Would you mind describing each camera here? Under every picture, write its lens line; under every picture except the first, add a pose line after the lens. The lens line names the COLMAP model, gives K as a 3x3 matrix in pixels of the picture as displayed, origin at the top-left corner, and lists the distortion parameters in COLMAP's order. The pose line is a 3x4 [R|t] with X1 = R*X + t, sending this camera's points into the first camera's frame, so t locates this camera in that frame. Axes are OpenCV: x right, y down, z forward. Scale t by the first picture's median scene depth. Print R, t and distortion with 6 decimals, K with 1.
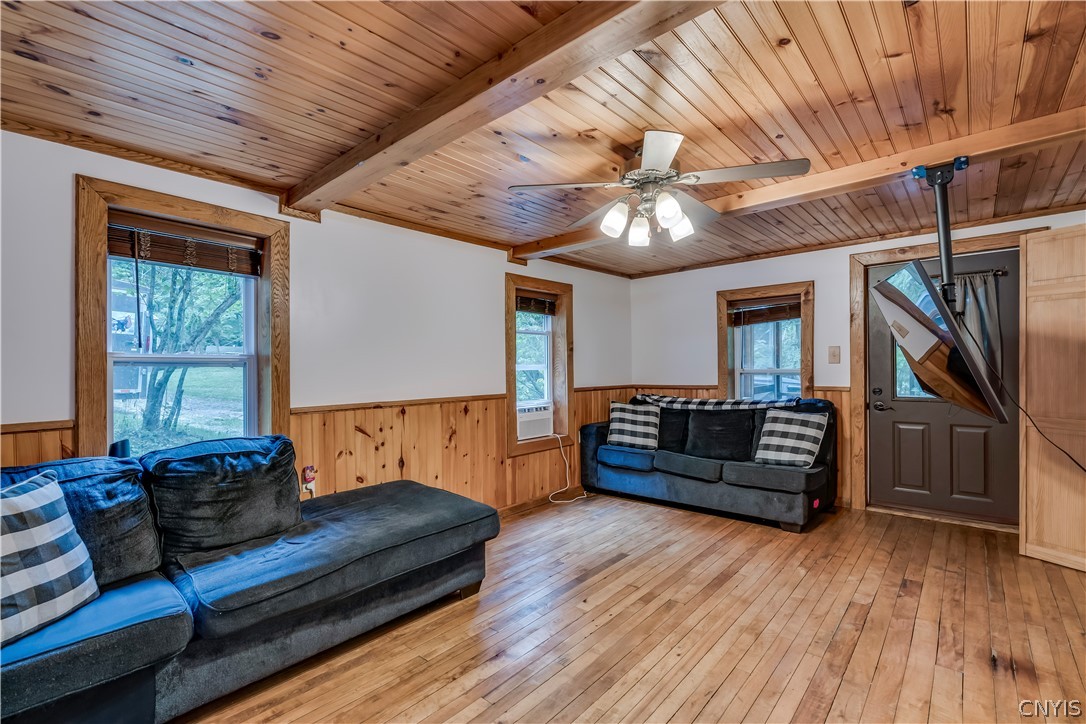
lens RADIAL K [[491.4, 0, 546.6], [0, 491.4, 365.0], [0, 0, 1]] dist [-0.009604, 0.004299]
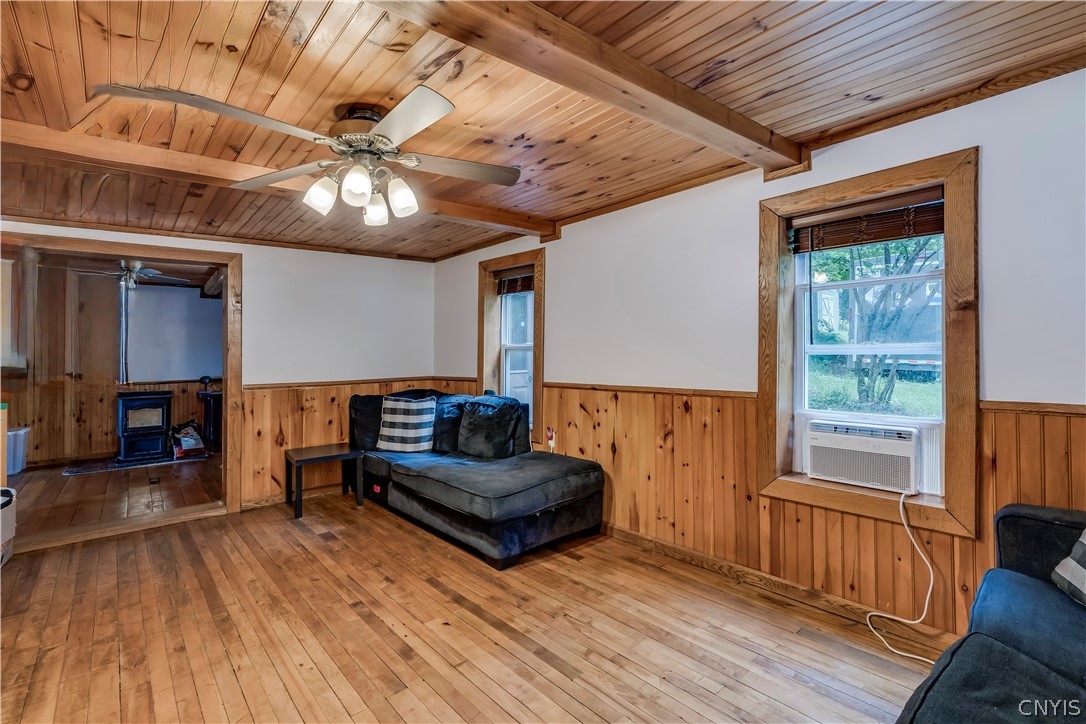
lens RADIAL K [[491.4, 0, 546.3], [0, 491.4, 343.5], [0, 0, 1]] dist [-0.009604, 0.004299]
pose [[-0.119771, -0.012020, -0.992729, 0.753286], [0.015258, 0.999786, -0.013946, -0.000396], [0.992684, -0.016818, -0.119562, 1.046657]]
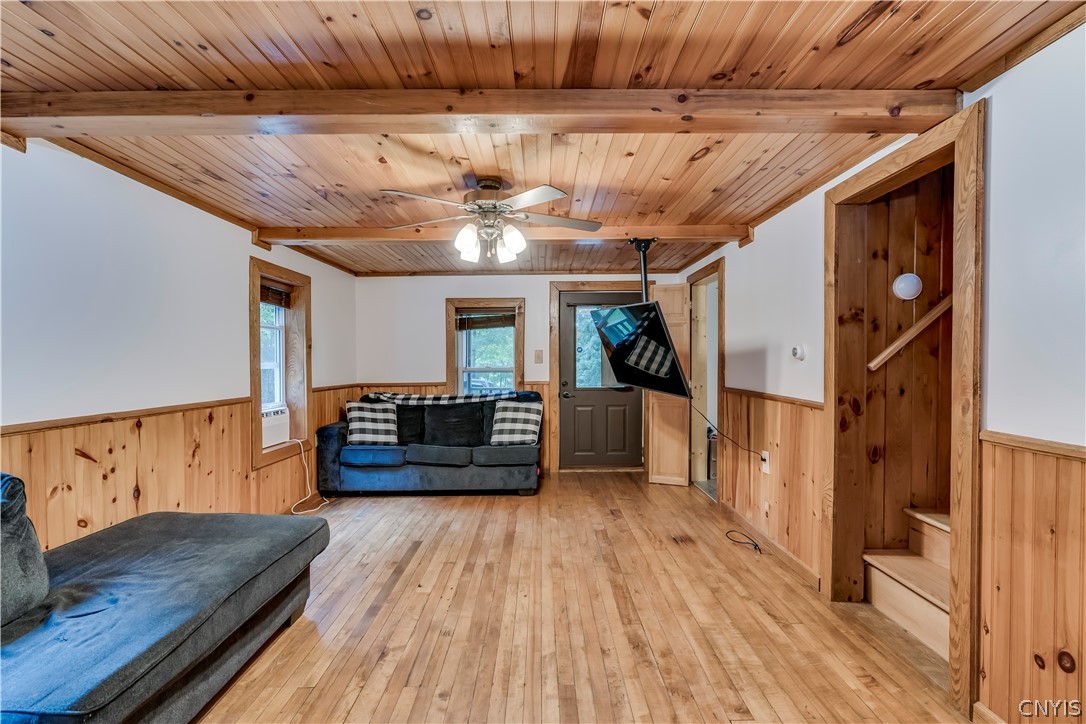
lens RADIAL K [[491.4, 0, 548.9], [0, 491.4, 360.4], [0, 0, 1]] dist [-0.009604, 0.004299]
pose [[0.743227, 0.008852, 0.668981, -0.349609], [-0.005475, 0.999959, -0.007150, -0.002297], [-0.669017, 0.001651, 0.743245, 0.015671]]
